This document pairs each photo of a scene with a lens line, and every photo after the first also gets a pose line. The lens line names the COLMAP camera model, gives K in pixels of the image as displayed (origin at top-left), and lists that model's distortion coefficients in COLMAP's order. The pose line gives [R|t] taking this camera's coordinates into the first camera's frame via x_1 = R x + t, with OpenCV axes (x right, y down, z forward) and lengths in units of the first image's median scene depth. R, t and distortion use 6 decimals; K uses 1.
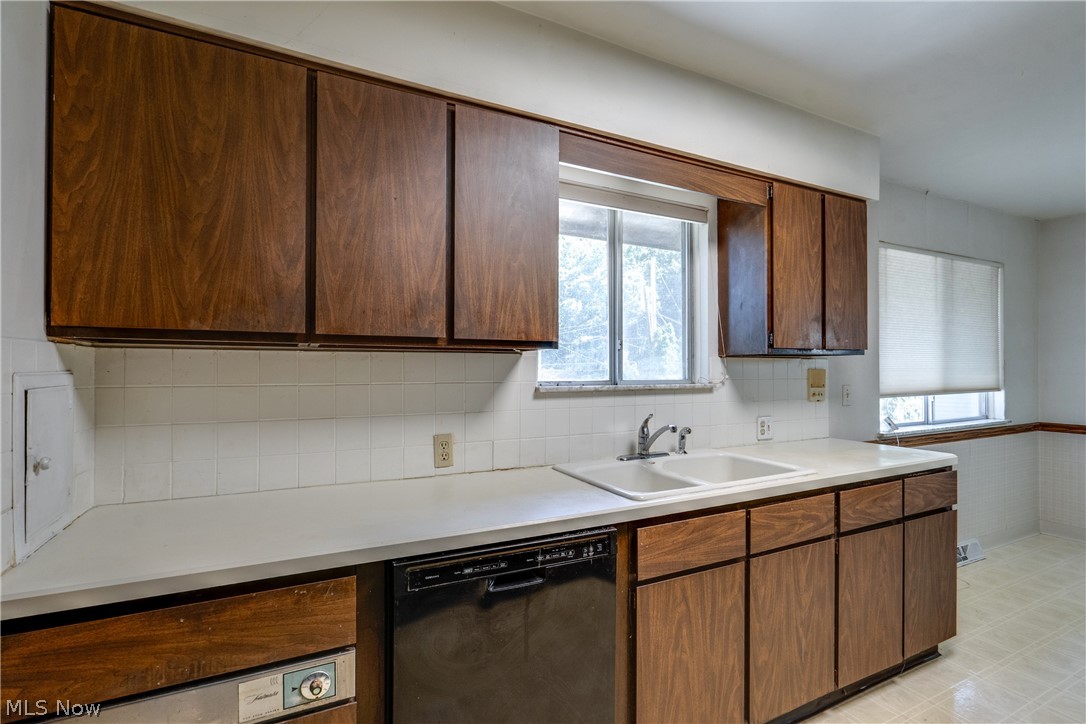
lens RADIAL K [[508.1, 0, 542.1], [0, 508.1, 363.7], [0, 0, 1]] dist [-0.008204, 0.001603]
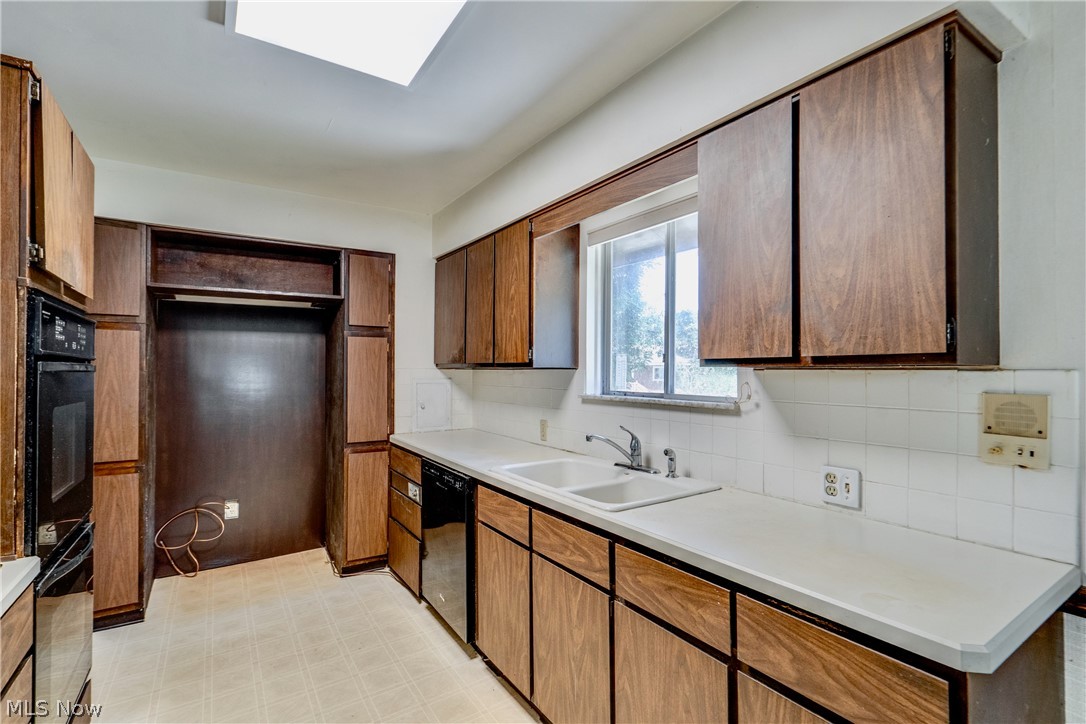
lens RADIAL K [[508.1, 0, 549.8], [0, 508.1, 364.4], [0, 0, 1]] dist [-0.008204, 0.001603]
pose [[0.120158, -0.011159, -0.992692, 1.394169], [0.007975, 0.999915, -0.010275, -0.020838], [0.992723, -0.006682, 0.120236, 0.816333]]
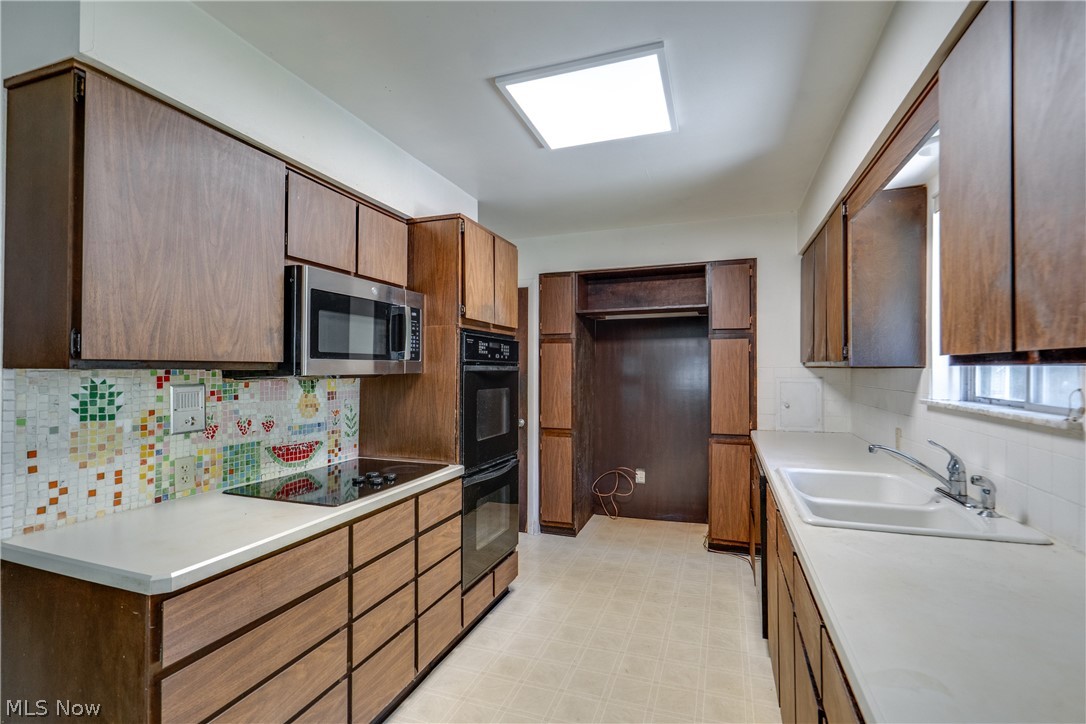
lens RADIAL K [[508.1, 0, 553.2], [0, 508.1, 365.2], [0, 0, 1]] dist [-0.008204, 0.001603]
pose [[-0.723753, -0.003723, -0.690049, 1.385645], [0.007119, 0.999892, -0.012861, -0.019489], [0.690022, -0.014221, -0.723649, 1.310144]]
